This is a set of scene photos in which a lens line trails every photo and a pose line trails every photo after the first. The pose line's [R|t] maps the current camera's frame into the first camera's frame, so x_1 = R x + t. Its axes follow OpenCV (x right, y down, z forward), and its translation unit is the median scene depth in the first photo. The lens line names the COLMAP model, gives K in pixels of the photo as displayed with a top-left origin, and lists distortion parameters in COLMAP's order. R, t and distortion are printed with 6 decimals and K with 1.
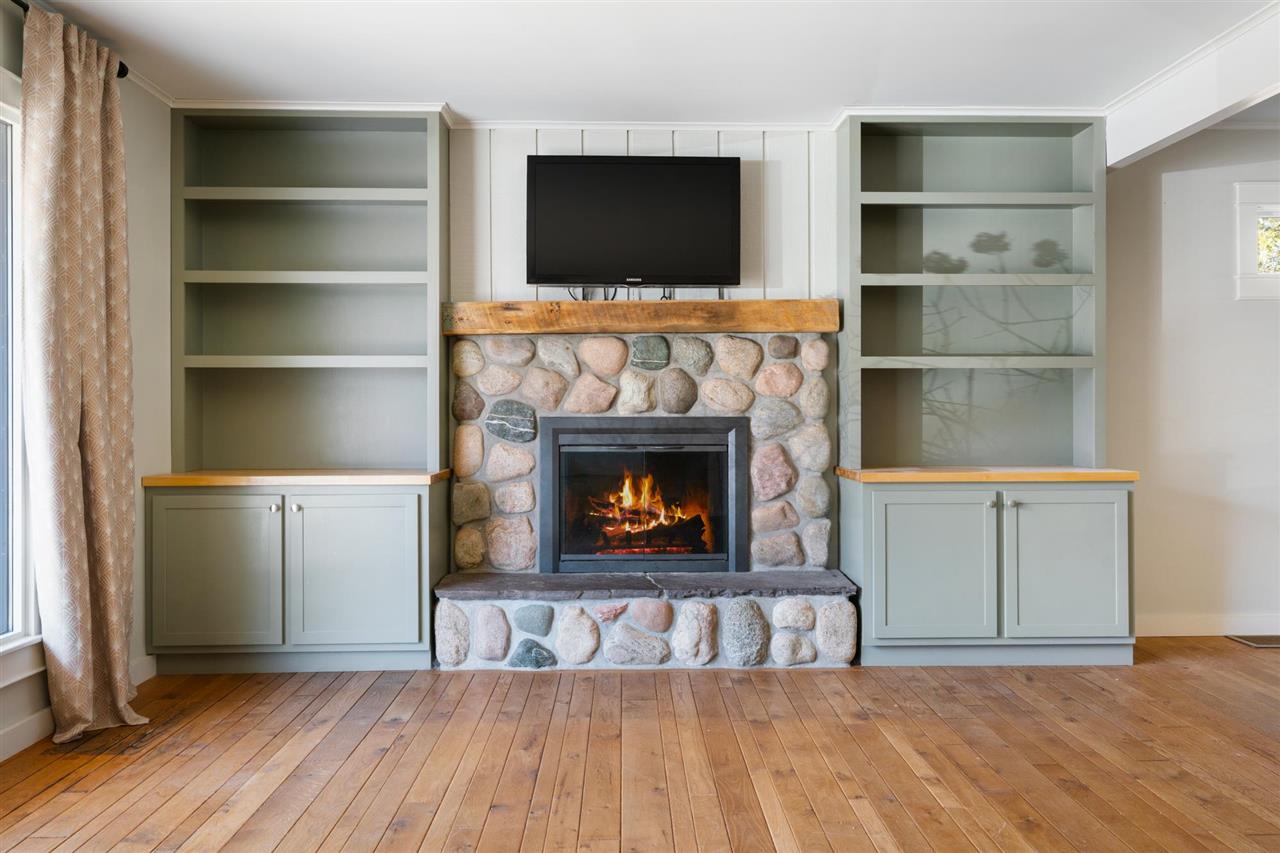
lens RADIAL K [[1035.3, 0, 650.9], [0, 1035.3, 407.6], [0, 0, 1]] dist [0.003278, 0.005433]
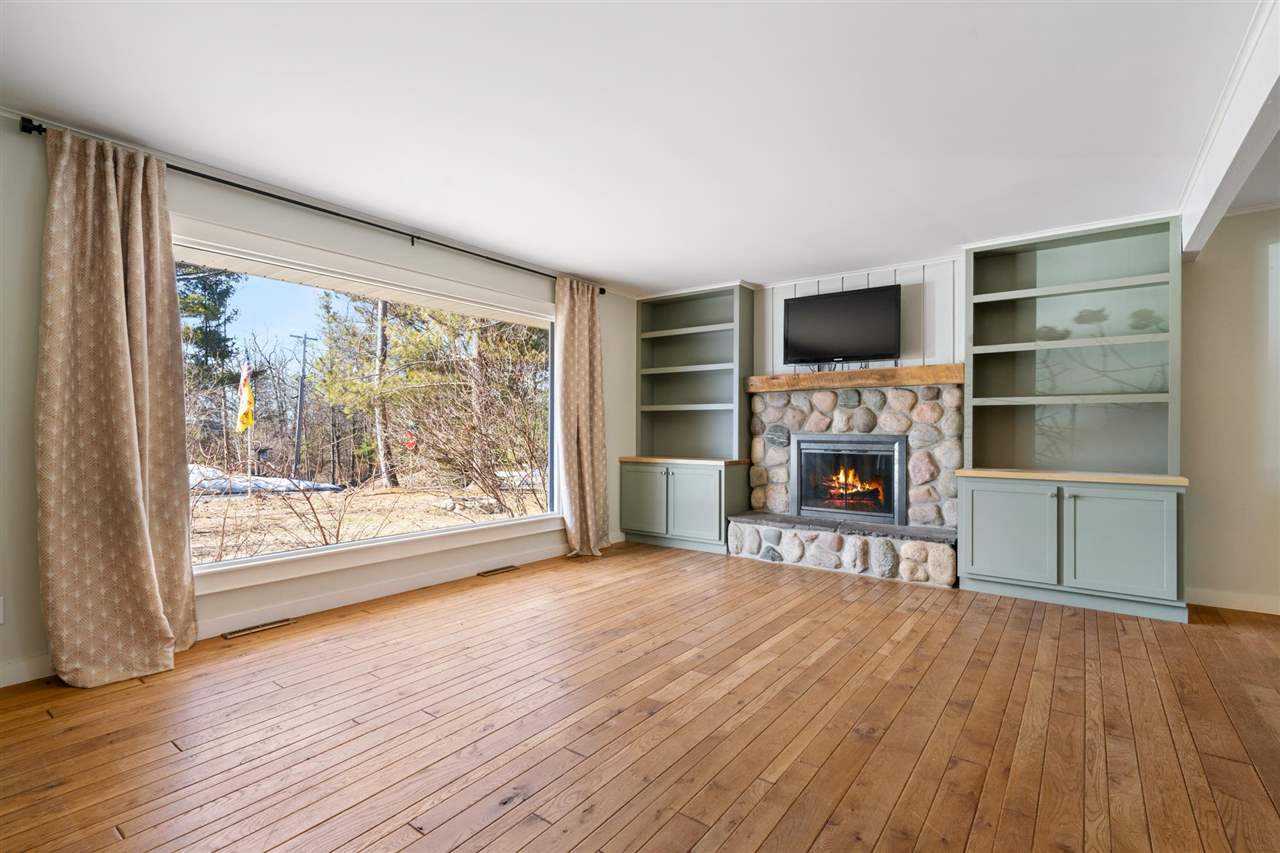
lens RADIAL K [[588.5, 0, 640.0], [0, 588.5, 426.5], [0, 0, 1]] dist [-0.001512, 0.000327]
pose [[0.783259, 0.002383, -0.621691, 0.357828], [-0.004753, 0.999986, -0.002155, -0.000957], [0.621677, 0.004643, 0.783260, -0.033206]]
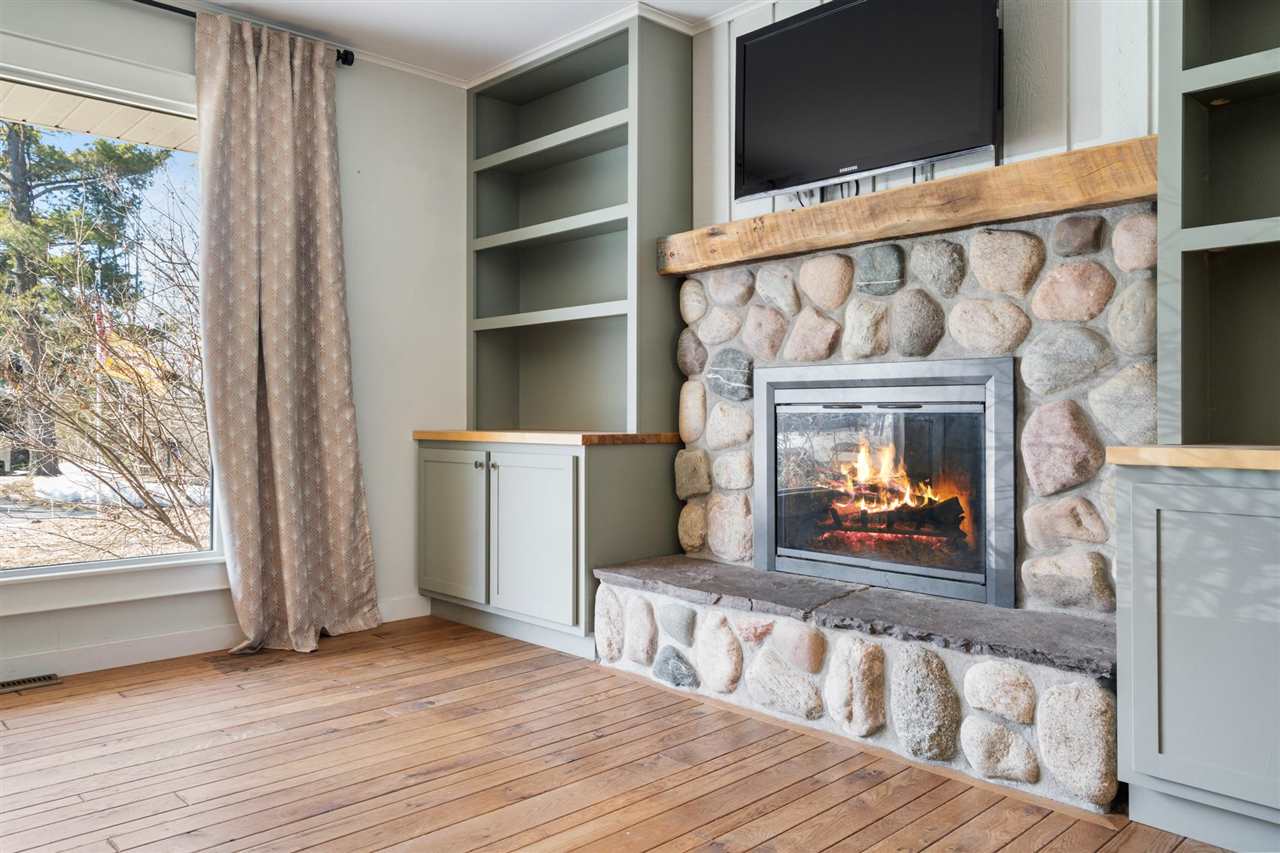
lens RADIAL K [[935.0, 0, 639.1], [0, 935.0, 405.3], [0, 0, 1]] dist [0.005409, 0.003386]
pose [[0.672850, -0.004124, -0.739768, 0.360517], [-0.000533, 0.999981, -0.006060, 0.041980], [0.739779, 0.004472, 0.672835, 0.466750]]
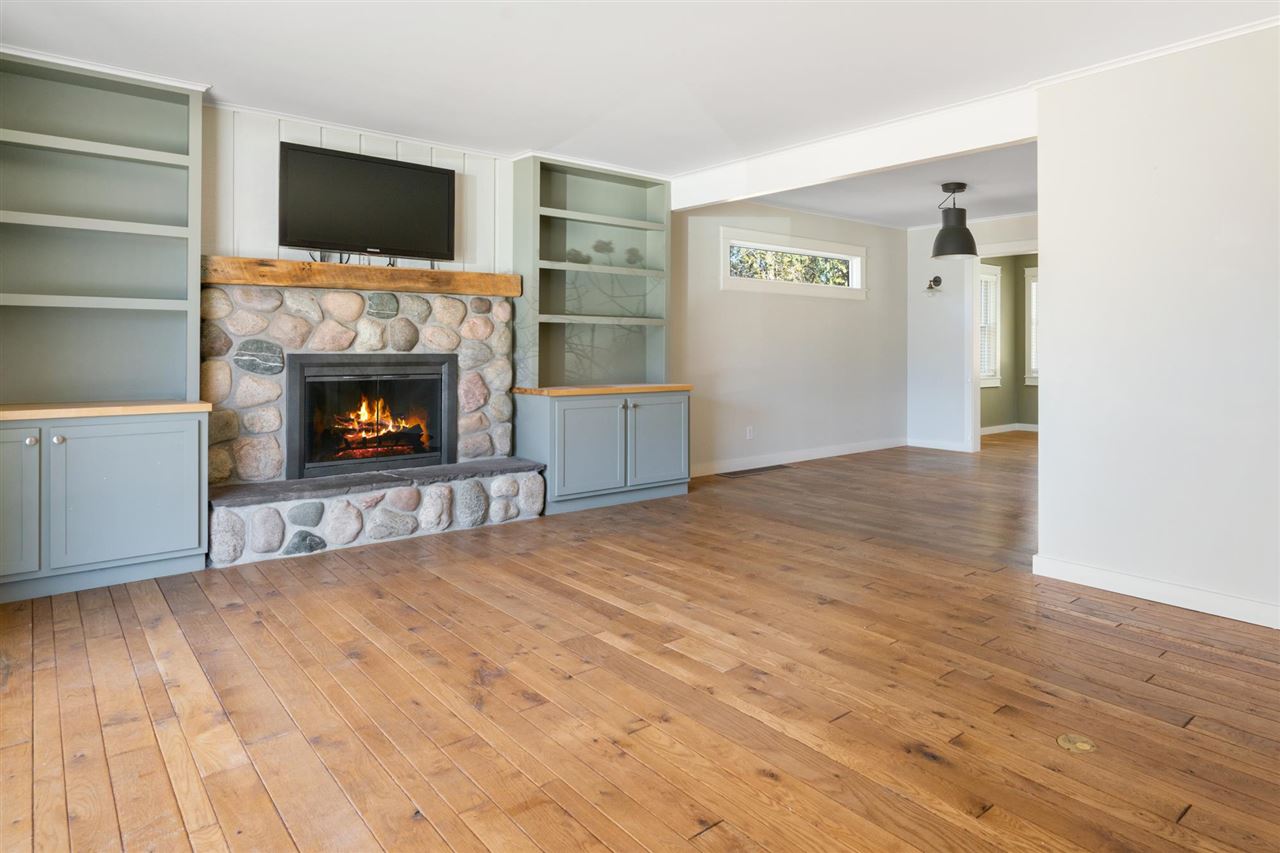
lens RADIAL K [[766.3, 0, 760.0], [0, 766.3, 344.5], [0, 0, 1]] dist [-0.004618, 0.000662]
pose [[0.744430, 0.009066, 0.667639, -0.301380], [-0.007255, 0.999959, -0.005490, -0.001037], [-0.667662, -0.000757, 0.744465, -0.057702]]
